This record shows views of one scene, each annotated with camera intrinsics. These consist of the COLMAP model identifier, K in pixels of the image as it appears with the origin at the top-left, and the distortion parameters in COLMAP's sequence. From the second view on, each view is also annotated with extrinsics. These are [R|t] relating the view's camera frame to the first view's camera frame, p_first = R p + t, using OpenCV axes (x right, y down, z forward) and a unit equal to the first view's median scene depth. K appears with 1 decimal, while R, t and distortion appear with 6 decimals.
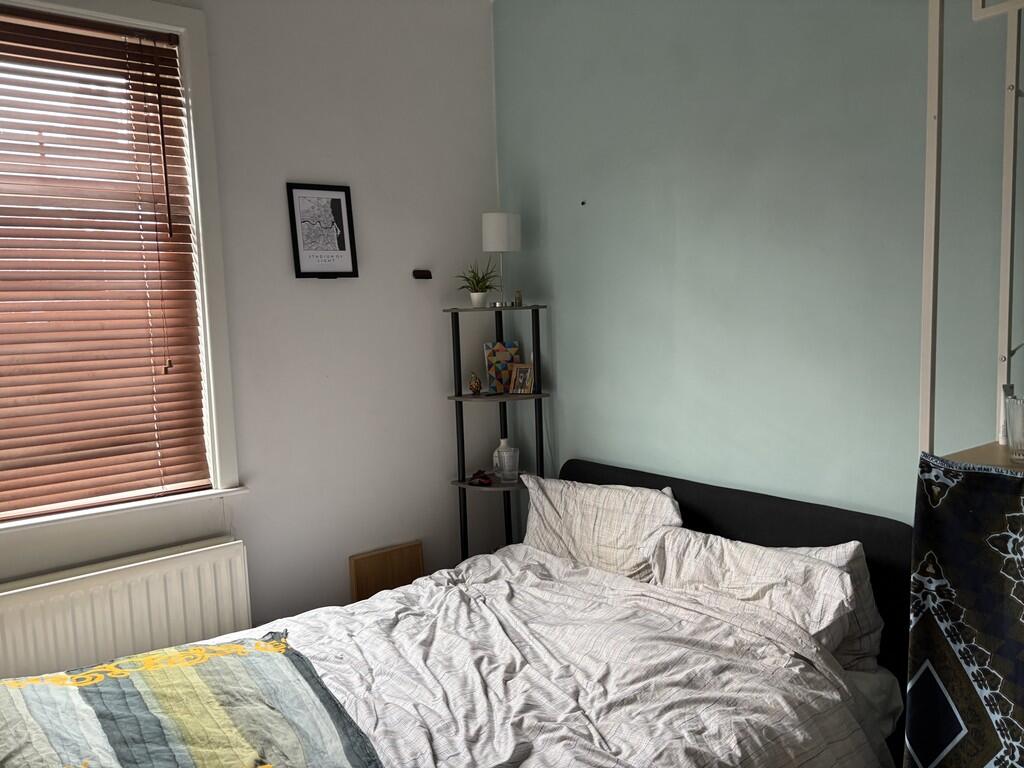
lens RADIAL K [[757.4, 0, 512.0], [0, 757.4, 384.0], [0, 0, 1]] dist [0.007381, -0.019519]
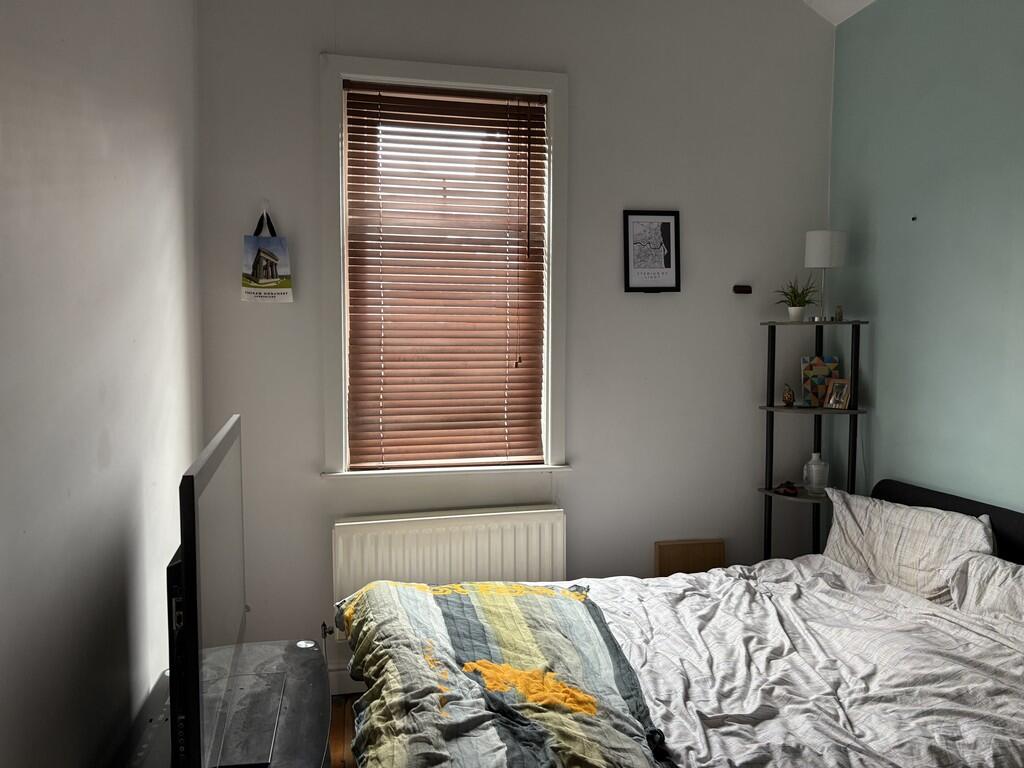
lens RADIAL K [[757.4, 0, 512.0], [0, 757.4, 384.0], [0, 0, 1]] dist [0.007381, -0.019519]
pose [[0.891416, 0.059106, -0.449314, 0.105220], [-0.074015, 0.997134, -0.015672, 0.036823], [0.447100, 0.047227, 0.893236, -0.120870]]
